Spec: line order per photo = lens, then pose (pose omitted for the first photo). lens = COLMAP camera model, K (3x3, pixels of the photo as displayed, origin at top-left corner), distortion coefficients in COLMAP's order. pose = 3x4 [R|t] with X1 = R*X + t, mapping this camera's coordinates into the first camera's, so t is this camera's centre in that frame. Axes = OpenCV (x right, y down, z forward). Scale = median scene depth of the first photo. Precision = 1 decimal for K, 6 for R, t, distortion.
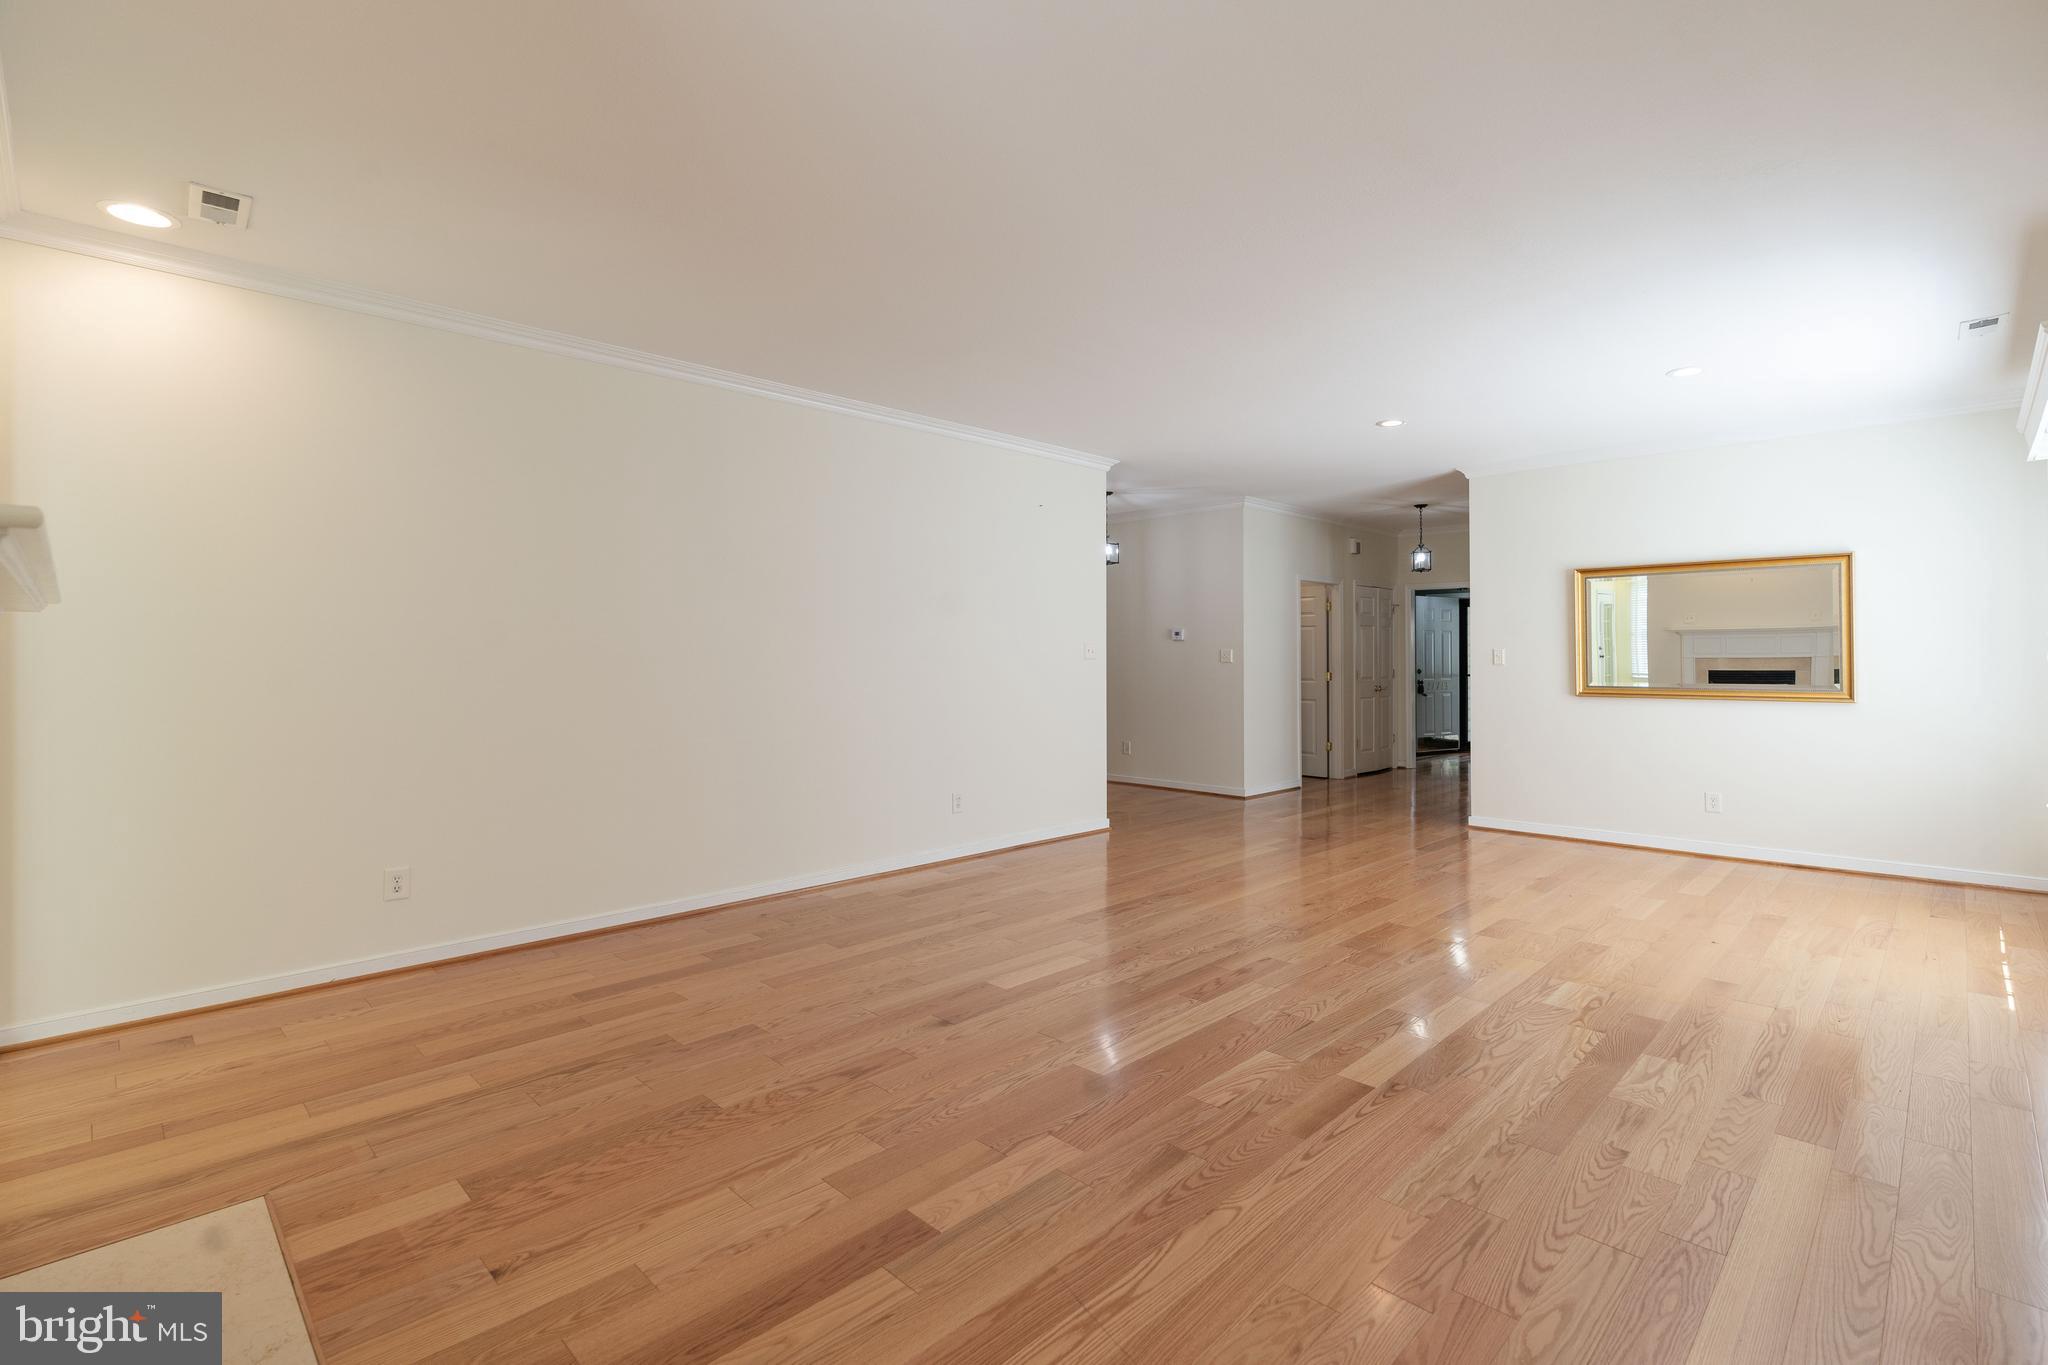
lens RADIAL K [[947.0, 0, 1041.2], [0, 947.0, 677.7], [0, 0, 1]] dist [-0.000210, 0.000448]
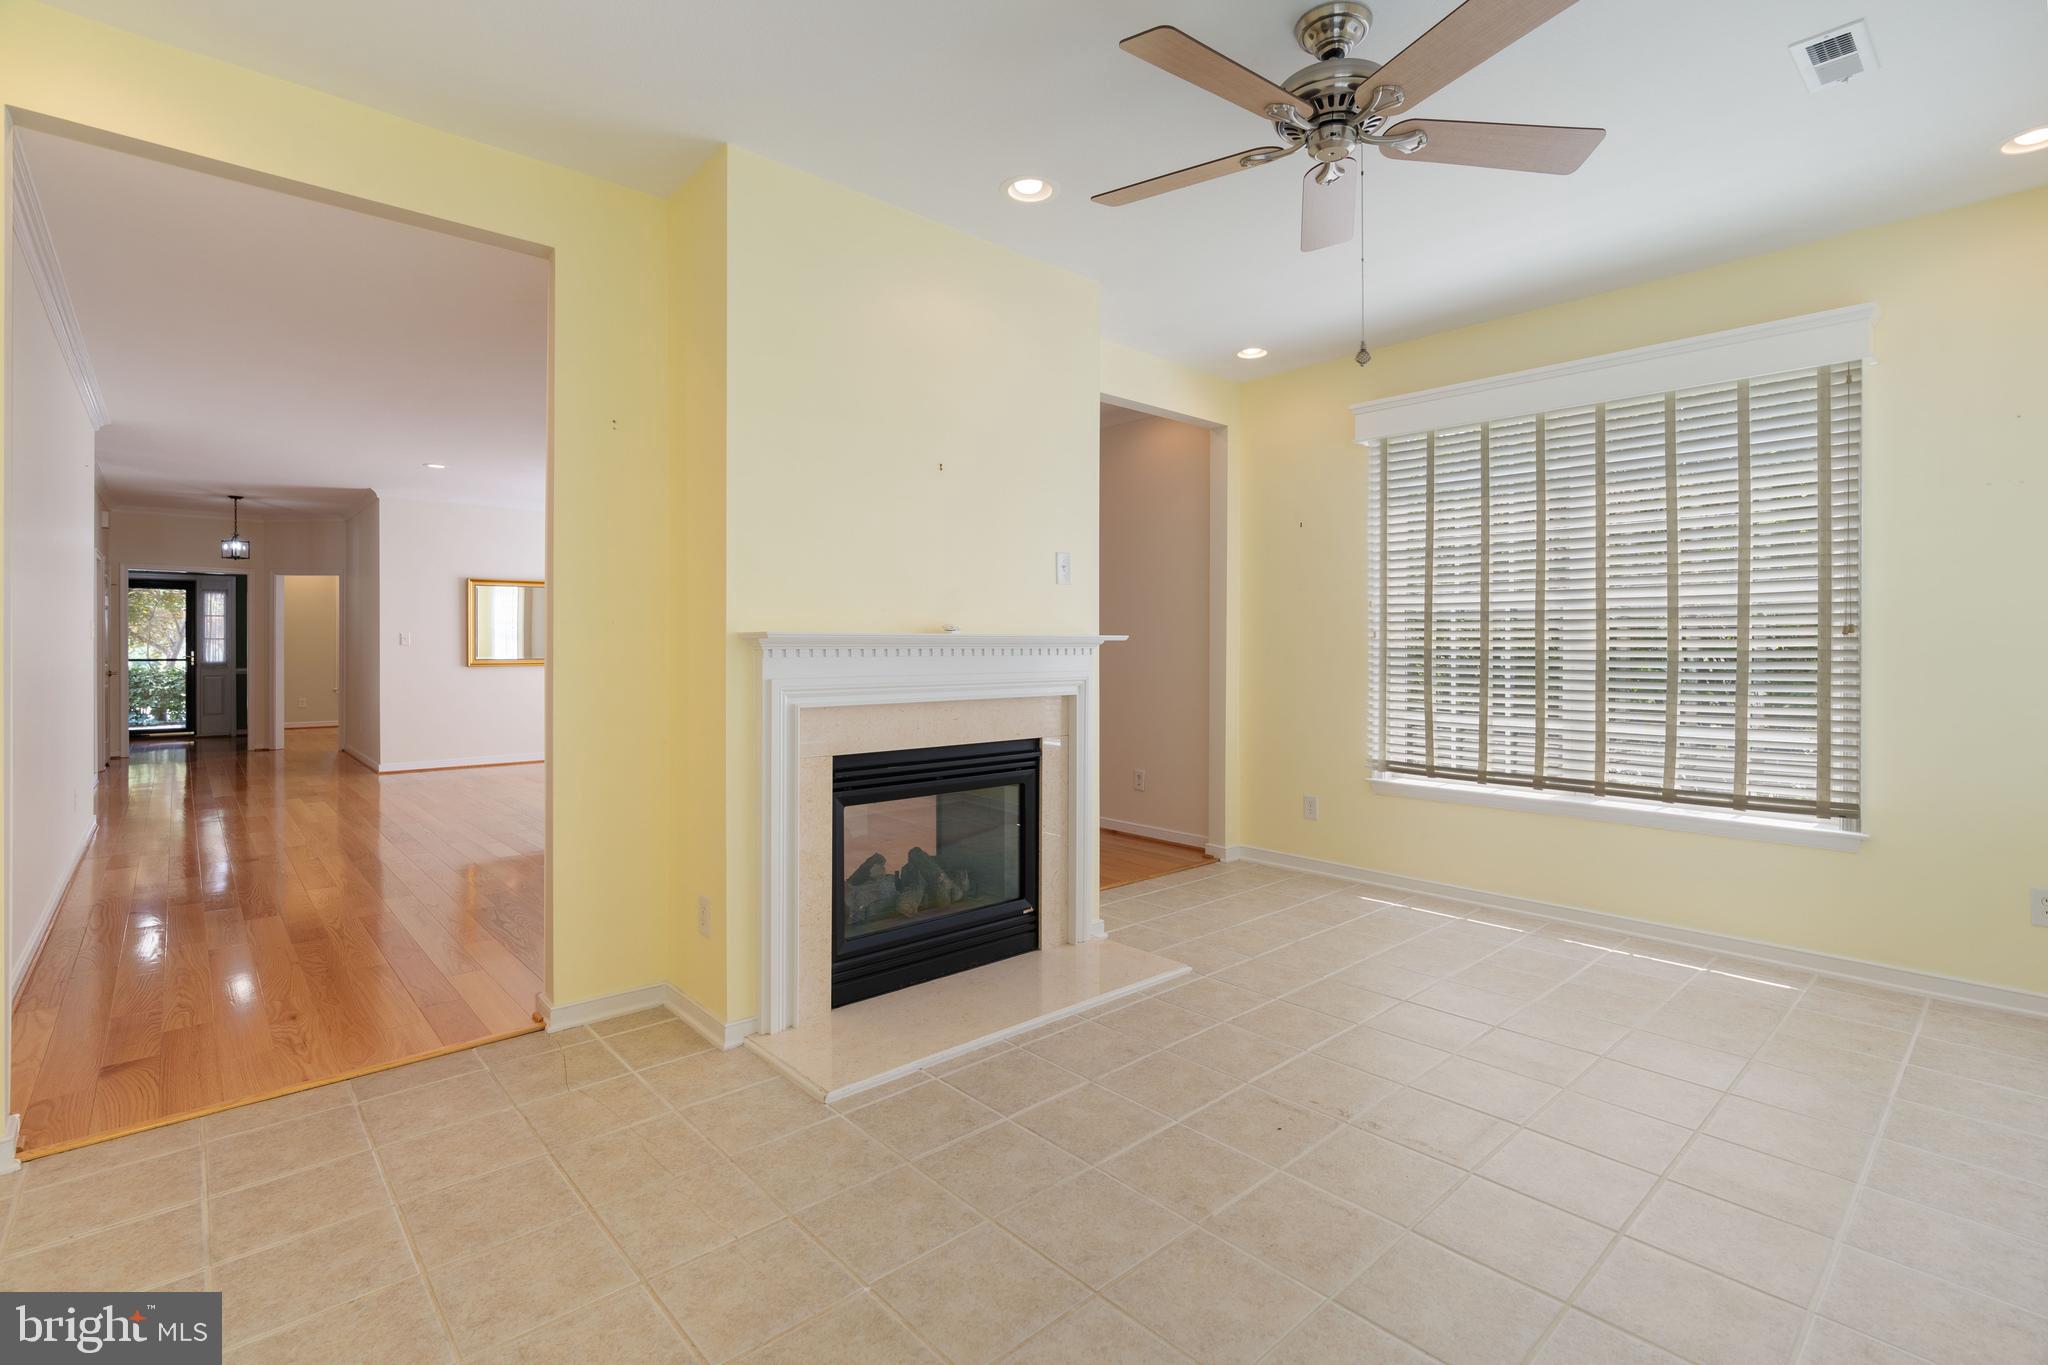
lens RADIAL K [[947.0, 0, 1041.2], [0, 947.0, 677.7], [0, 0, 1]] dist [-0.000210, 0.000448]
pose [[0.048876, -0.030632, 0.998335, -0.955148], [0.017256, 0.999406, 0.029821, 0.008831], [-0.998656, 0.015770, 0.049375, 0.060797]]
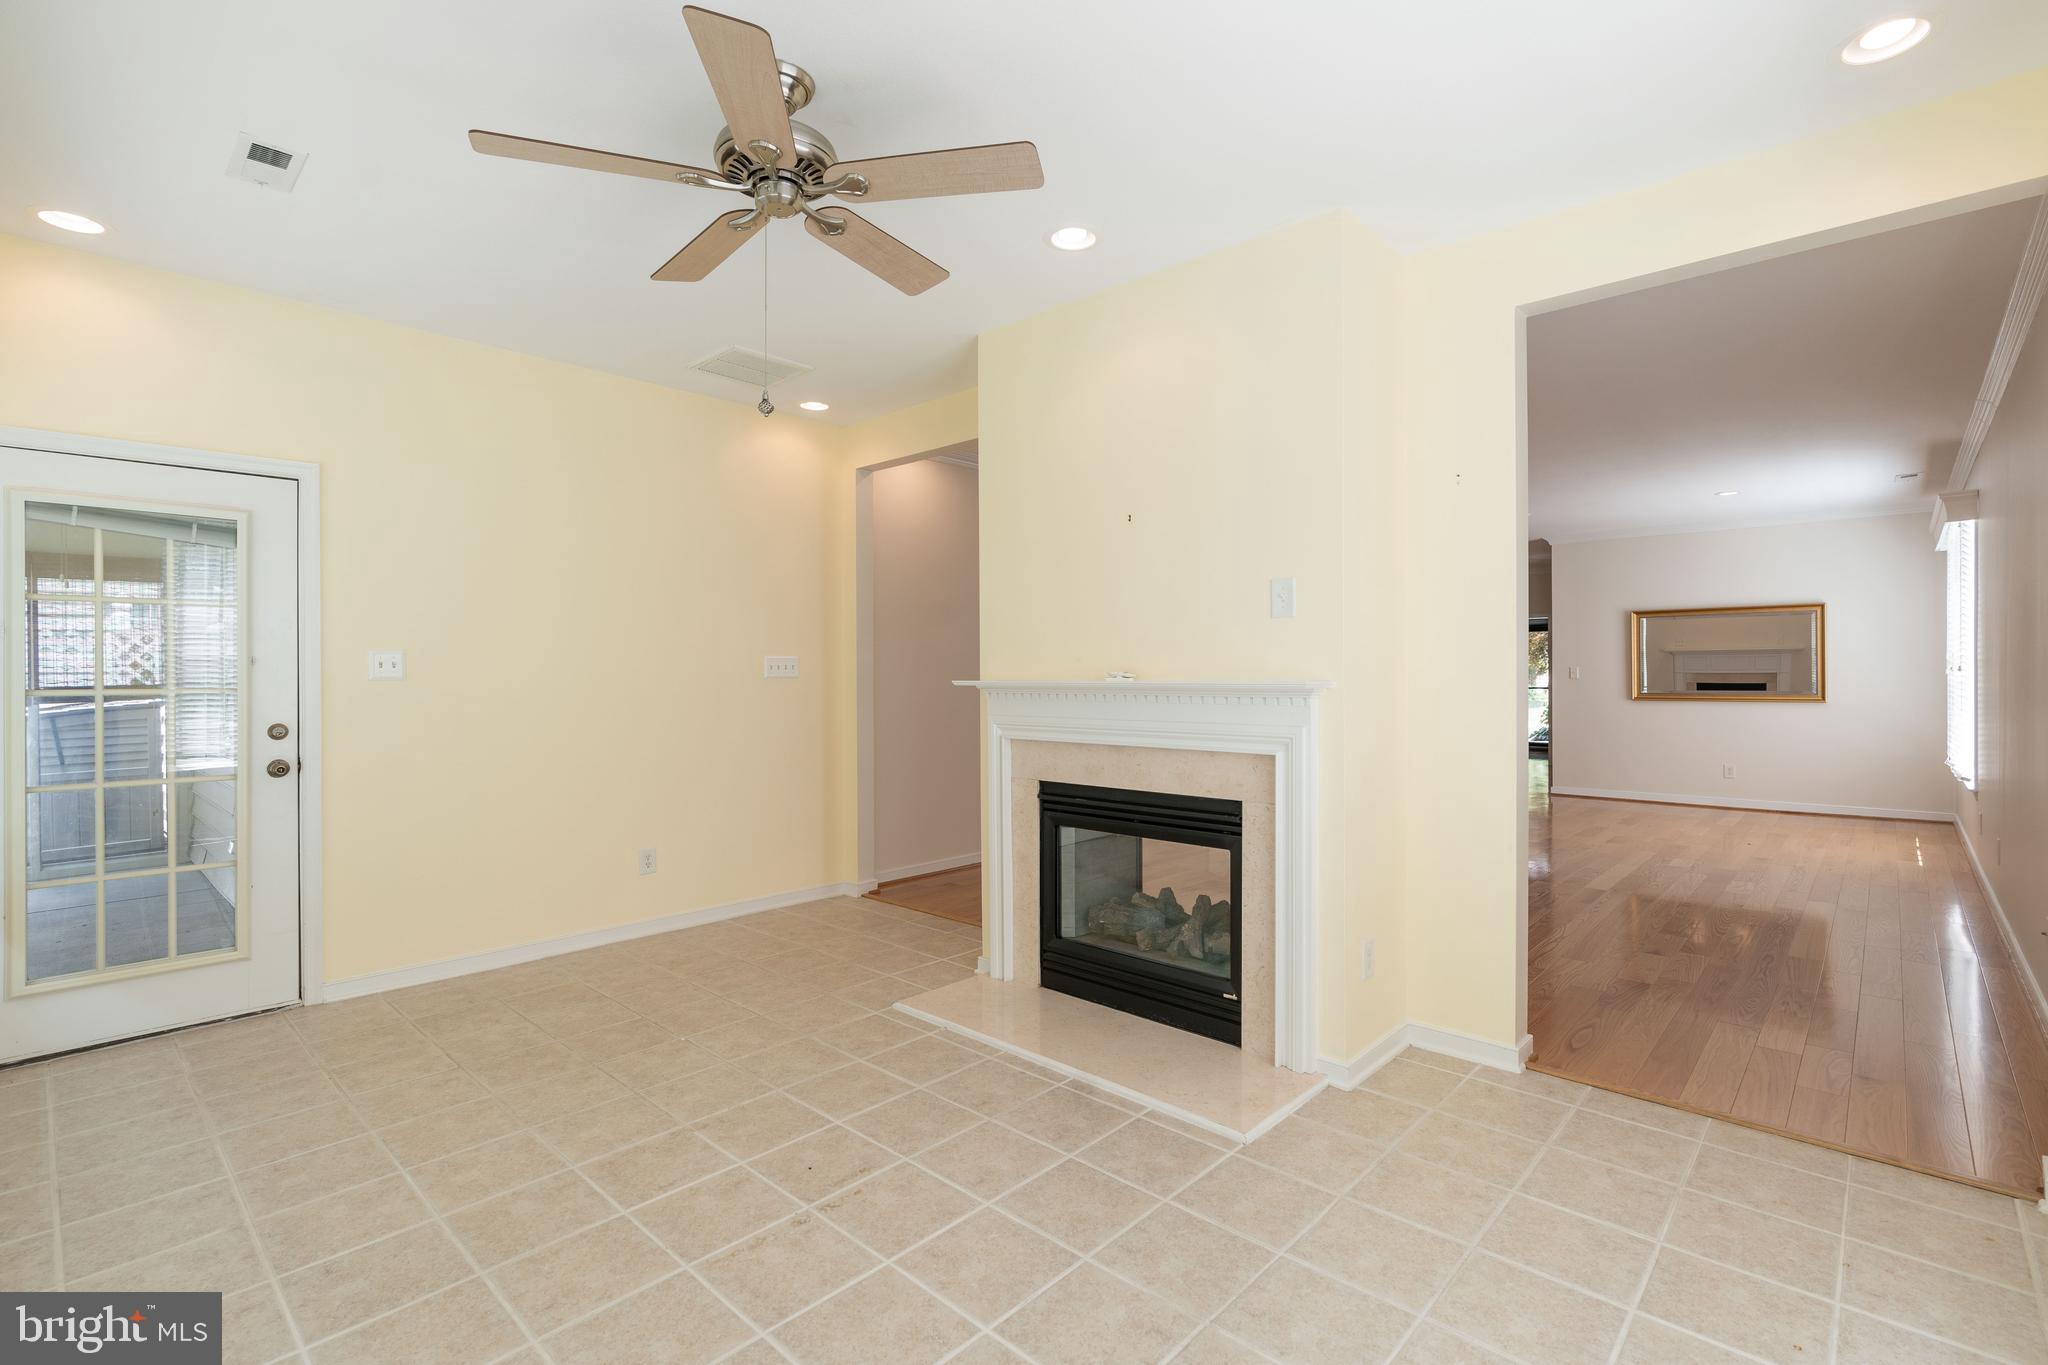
lens RADIAL K [[933.8, 0, 1036.5], [0, 933.8, 699.8], [0, 0, 1]] dist [0.000751, 0.000314]
pose [[0.999590, -0.004671, 0.028242, -0.440793], [0.004447, 0.999958, 0.007982, 0.004852], [-0.028278, -0.007853, 0.999569, -0.453824]]
